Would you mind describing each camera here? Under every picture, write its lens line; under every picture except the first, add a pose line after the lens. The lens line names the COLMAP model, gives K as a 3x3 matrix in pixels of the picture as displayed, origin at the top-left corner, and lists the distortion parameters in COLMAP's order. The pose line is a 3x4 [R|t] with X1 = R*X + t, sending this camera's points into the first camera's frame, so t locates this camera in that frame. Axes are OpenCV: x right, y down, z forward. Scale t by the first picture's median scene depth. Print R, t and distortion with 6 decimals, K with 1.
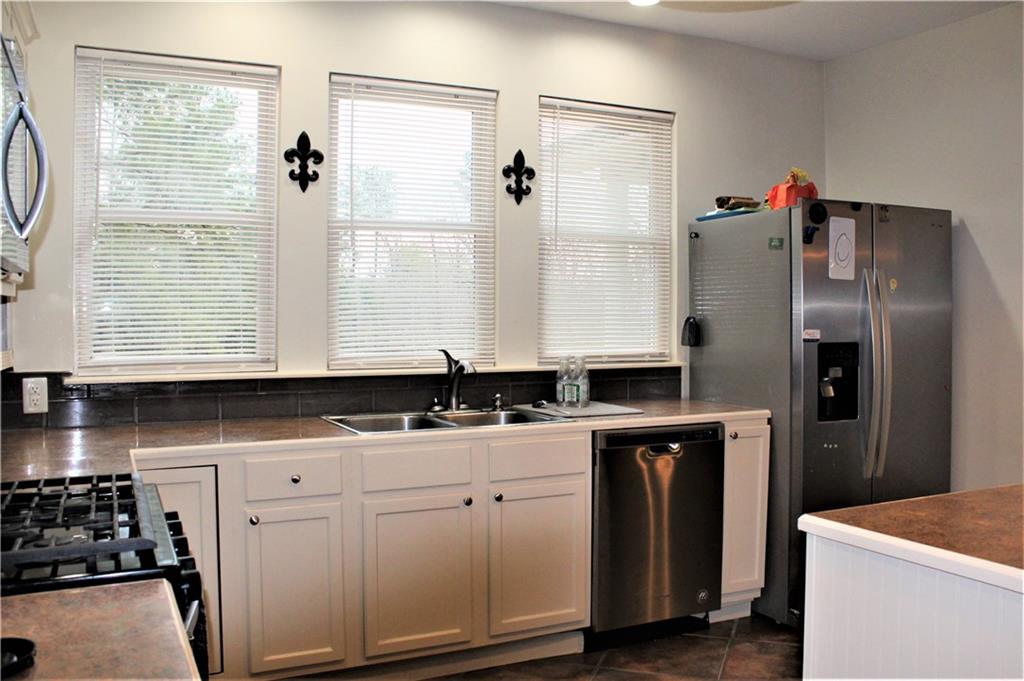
lens RADIAL K [[899.6, 0, 509.7], [0, 899.6, 338.7], [0, 0, 1]] dist [-0.165221, 0.157595]
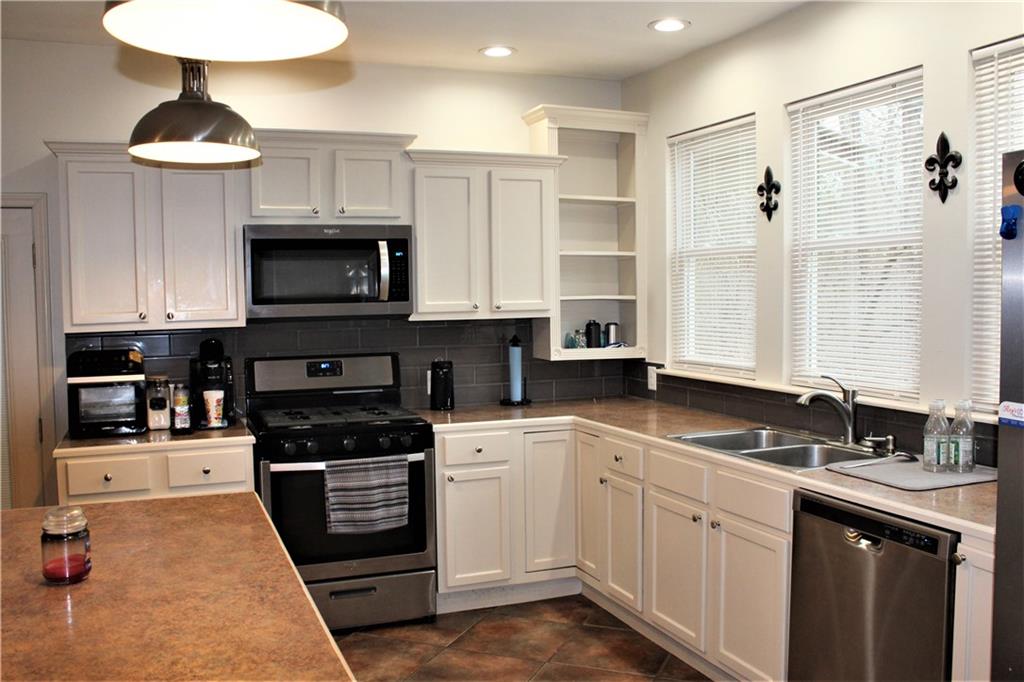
lens RADIAL K [[899.6, 0, 509.7], [0, 899.6, 339.2], [0, 0, 1]] dist [-0.165221, 0.157595]
pose [[-0.063448, 0.053951, -0.996526, 0.873216], [-0.017019, 0.998334, 0.055132, -0.072166], [0.997840, 0.020458, -0.062424, 0.733635]]
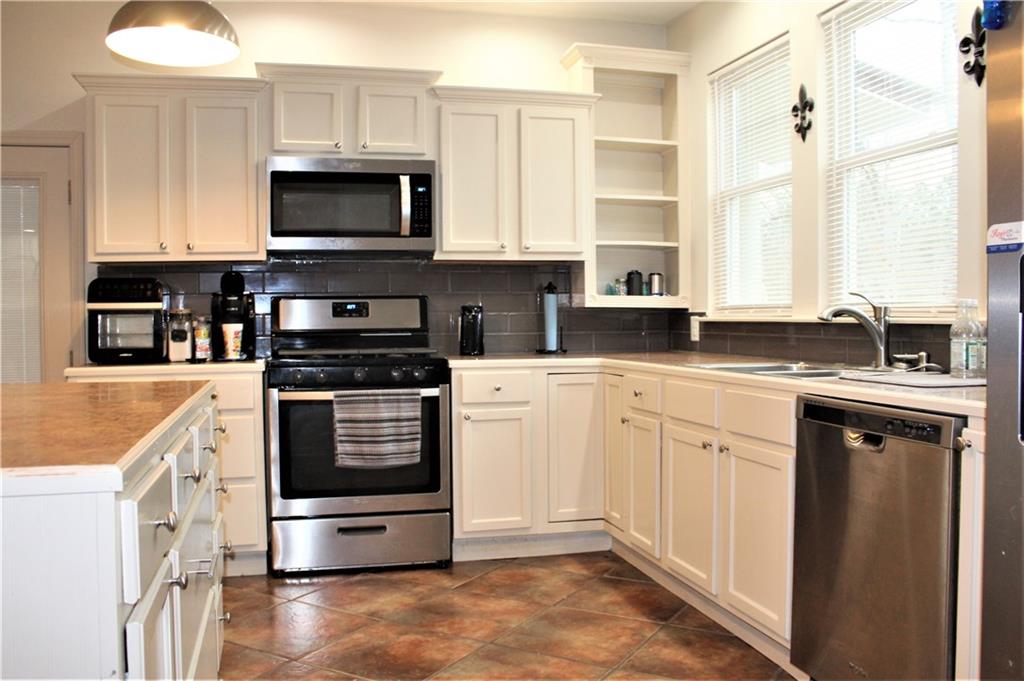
lens RADIAL K [[882.9, 0, 512.0], [0, 882.9, 340.5], [0, 0, 1]] dist [-0.164523, 0.148443]
pose [[-0.190608, 0.027550, -0.981280, 0.797662], [-0.022044, 0.999234, 0.032336, 0.038396], [0.981419, 0.027795, -0.189854, 0.846202]]
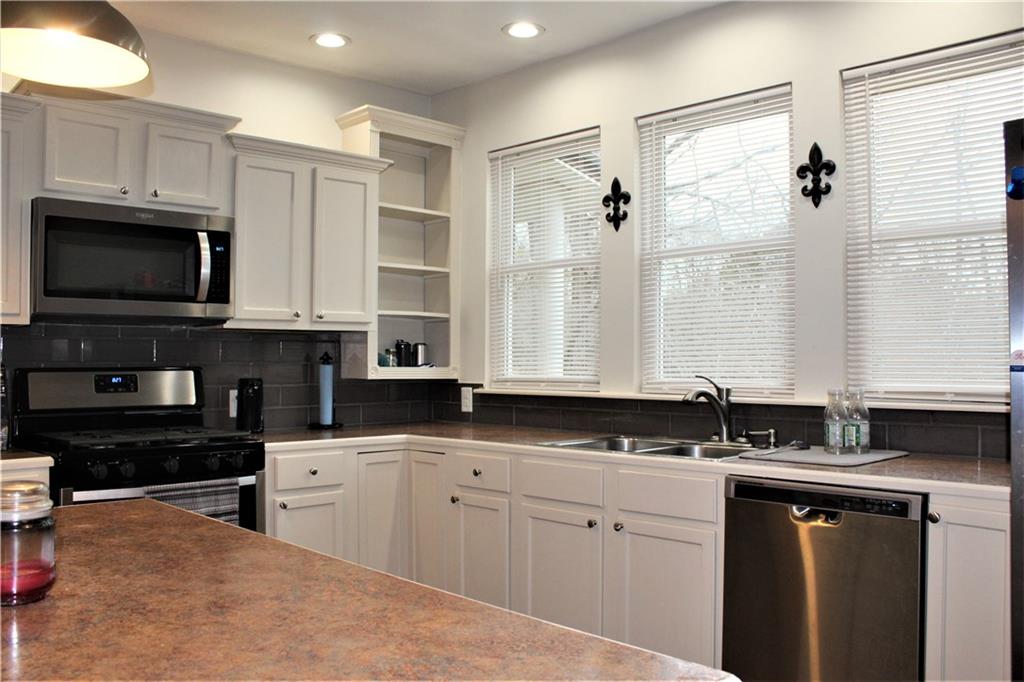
lens RADIAL K [[882.9, 0, 512.0], [0, 882.9, 341.0], [0, 0, 1]] dist [-0.164523, 0.148443]
pose [[0.319902, -0.020554, -0.947228, 0.747144], [-0.027715, 0.999134, -0.031040, 0.009599], [0.947045, 0.036182, 0.319055, 0.519165]]
